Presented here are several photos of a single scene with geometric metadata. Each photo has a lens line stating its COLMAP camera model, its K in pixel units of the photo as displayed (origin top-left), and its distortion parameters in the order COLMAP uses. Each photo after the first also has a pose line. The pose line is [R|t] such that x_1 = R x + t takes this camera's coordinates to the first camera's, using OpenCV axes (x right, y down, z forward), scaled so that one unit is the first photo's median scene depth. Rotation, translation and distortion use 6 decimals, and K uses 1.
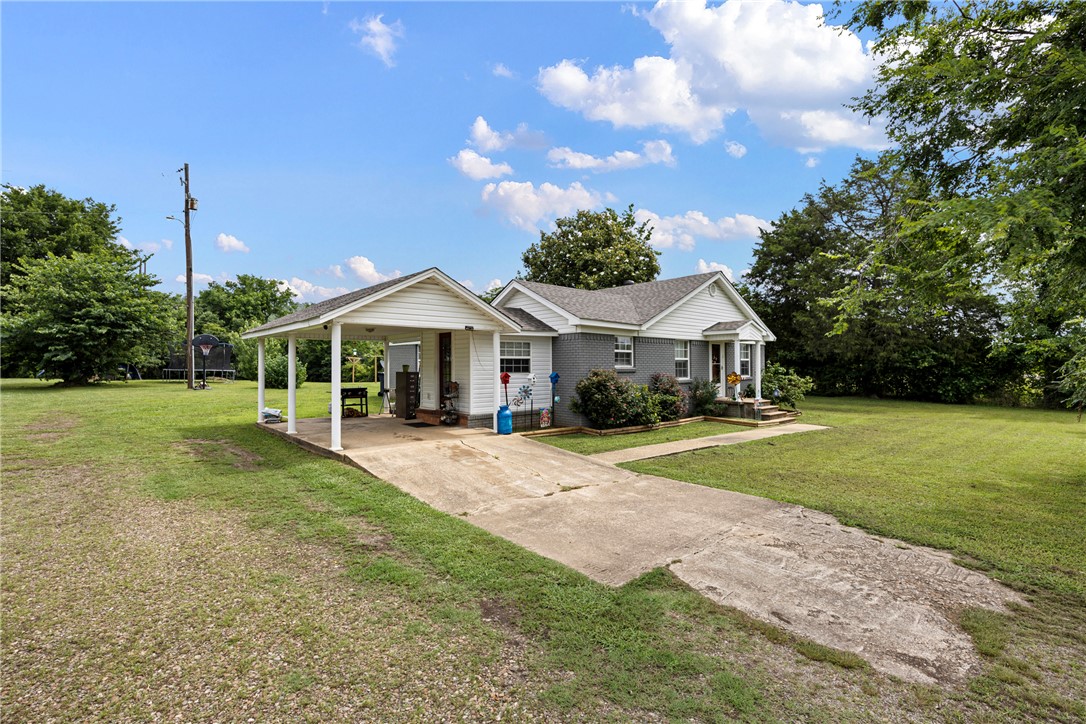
lens RADIAL K [[492.8, 0, 545.2], [0, 492.8, 363.8], [0, 0, 1]] dist [-0.012863, -0.000154]
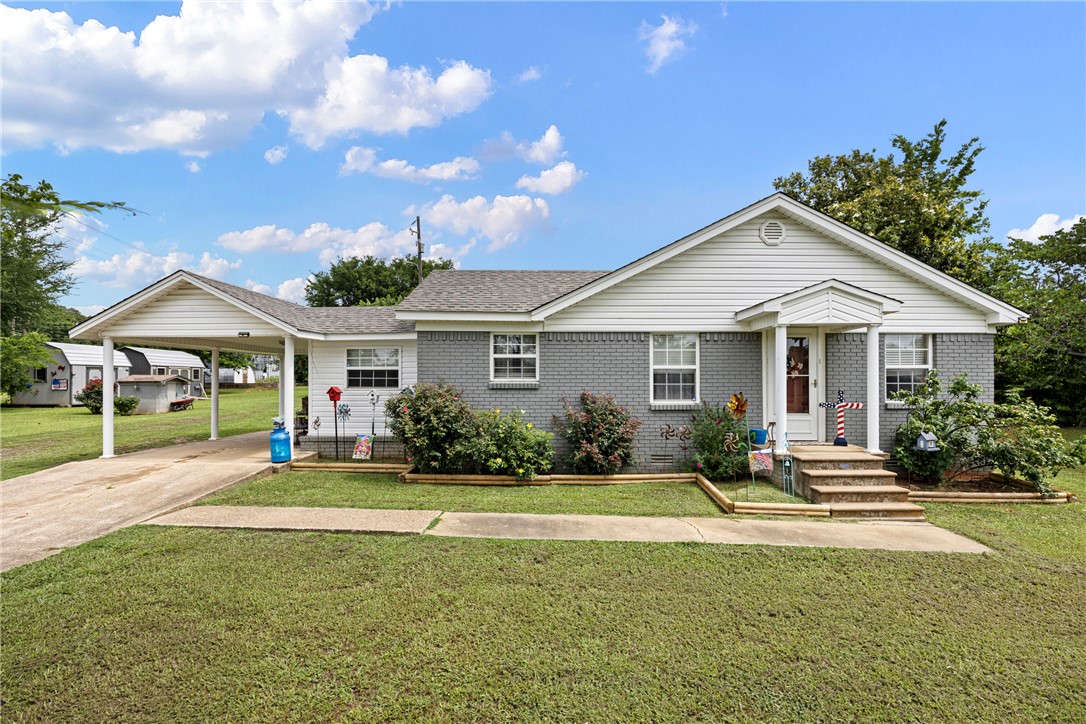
lens RADIAL K [[492.8, 0, 544.9], [0, 492.8, 370.0], [0, 0, 1]] dist [-0.012863, -0.000154]
pose [[0.730100, -0.012367, -0.683228, 0.570883], [0.000839, 0.999852, -0.017202, 0.003295], [0.683340, 0.011987, 0.730002, 0.513755]]
